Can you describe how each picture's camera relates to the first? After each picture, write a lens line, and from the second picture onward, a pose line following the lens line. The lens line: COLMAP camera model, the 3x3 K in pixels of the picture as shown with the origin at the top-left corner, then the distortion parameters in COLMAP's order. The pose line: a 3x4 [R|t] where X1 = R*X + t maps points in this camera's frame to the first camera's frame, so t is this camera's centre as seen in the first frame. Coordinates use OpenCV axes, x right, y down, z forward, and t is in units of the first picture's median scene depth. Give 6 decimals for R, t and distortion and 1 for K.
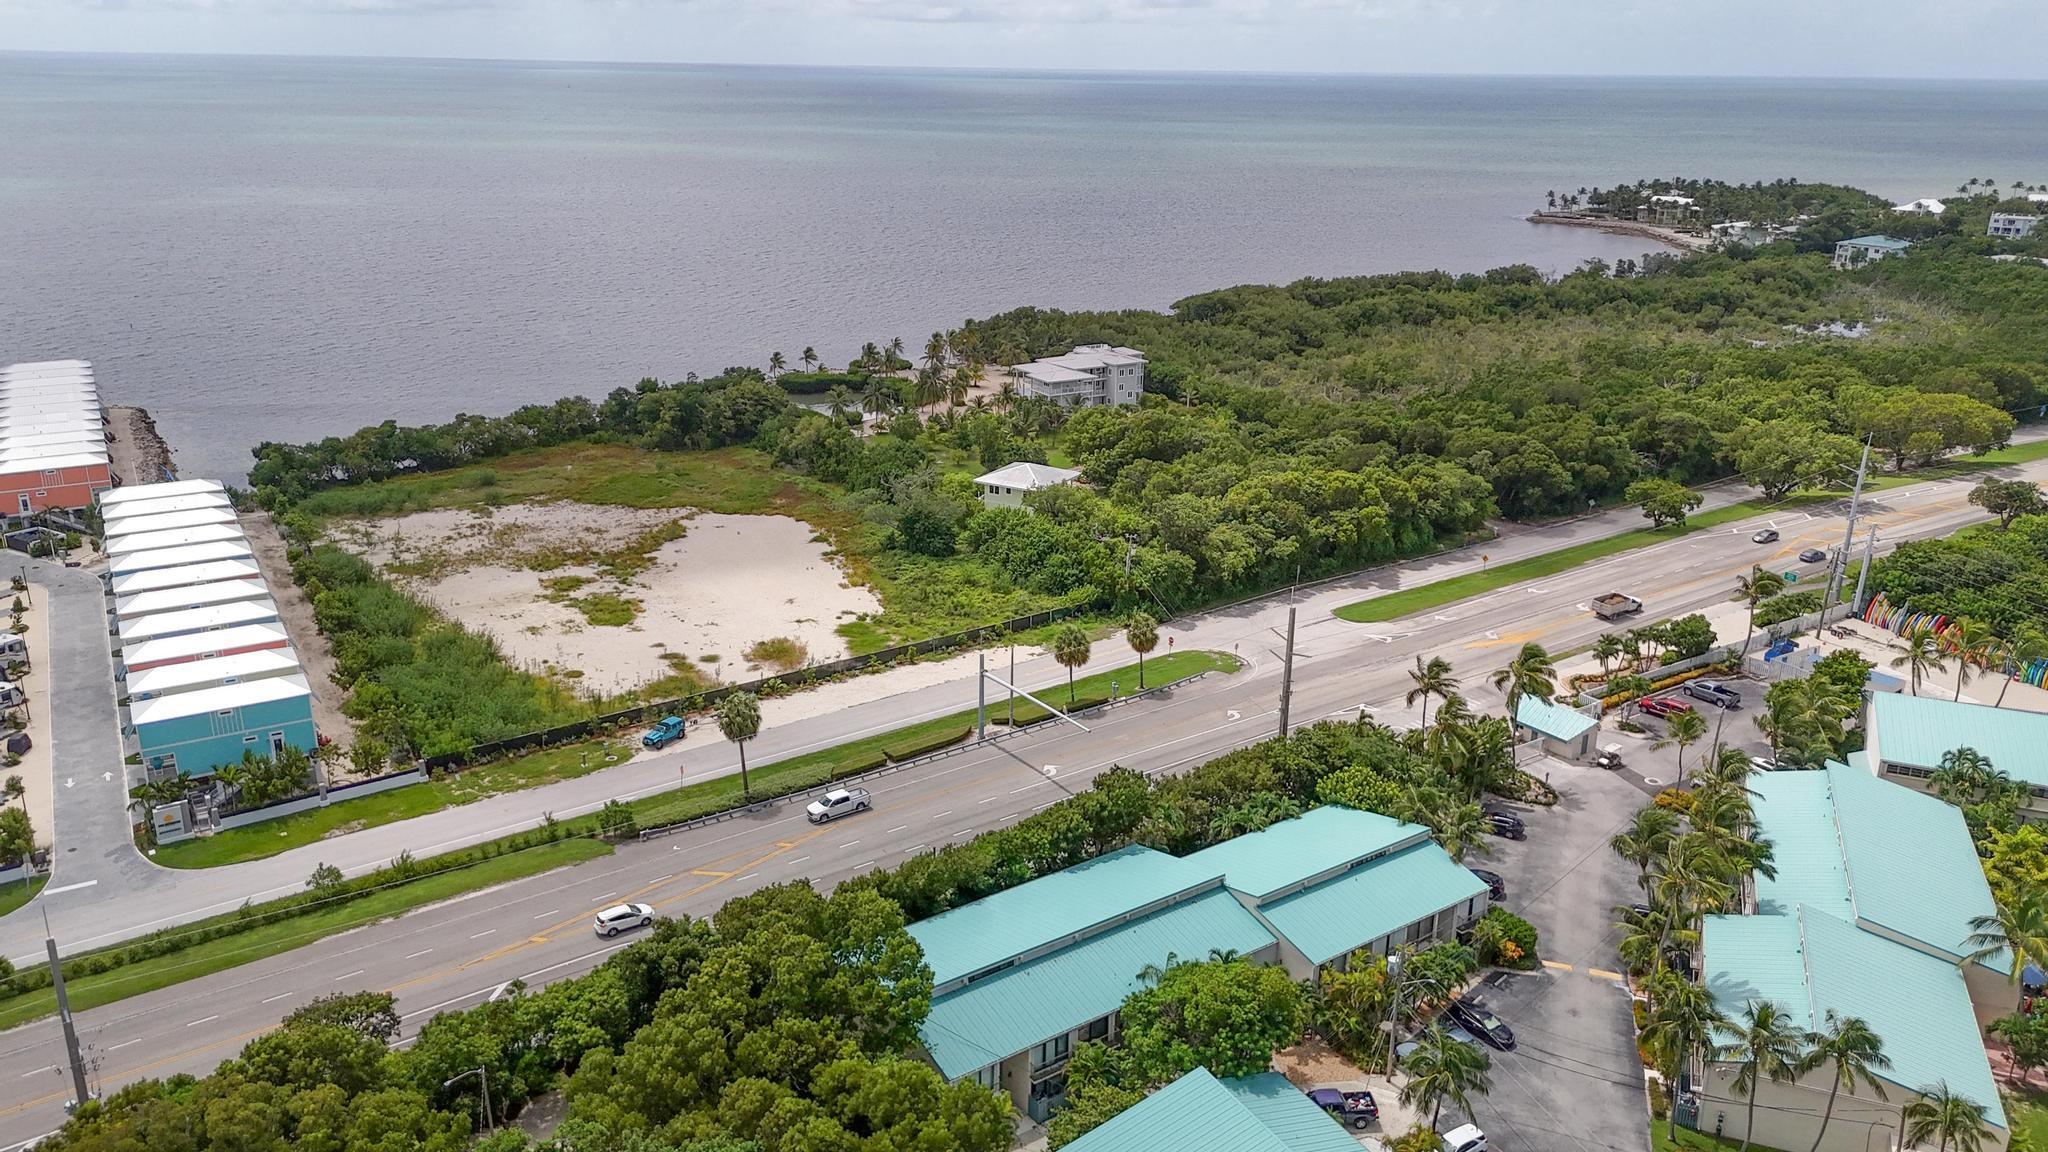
lens RADIAL K [[1540.0, 0, 1033.2], [0, 1540.0, 569.0], [0, 0, 1]] dist [0.077913, -0.064333]
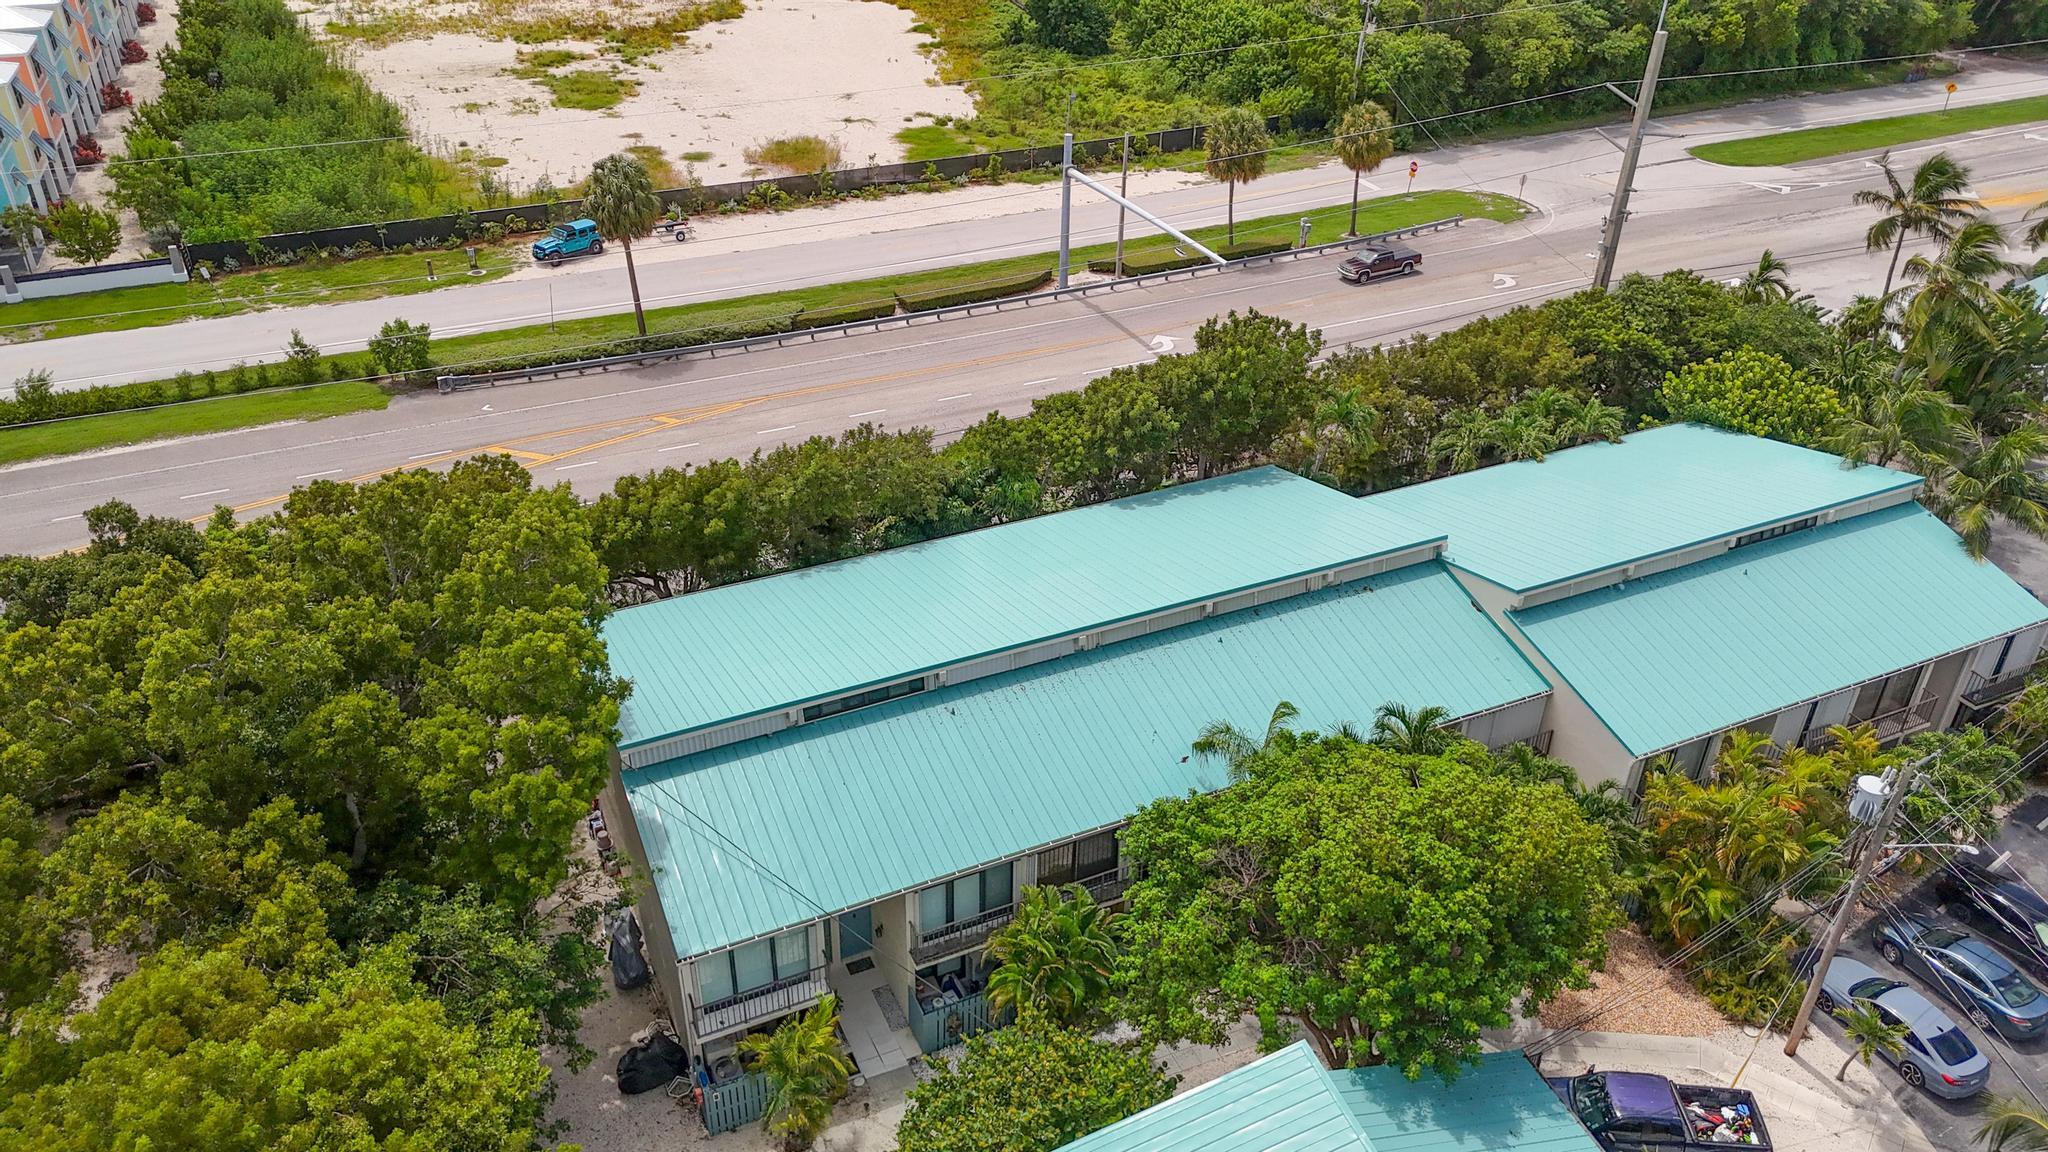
lens RADIAL K [[1540.0, 0, 1019.7], [0, 1540.0, 581.6], [0, 0, 1]] dist [0.077913, -0.064333]
pose [[0.983836, 0.095448, -0.151516, 0.054631], [-0.058117, 0.970498, 0.233998, 0.085443], [0.169381, -0.221410, 0.960358, 0.413830]]
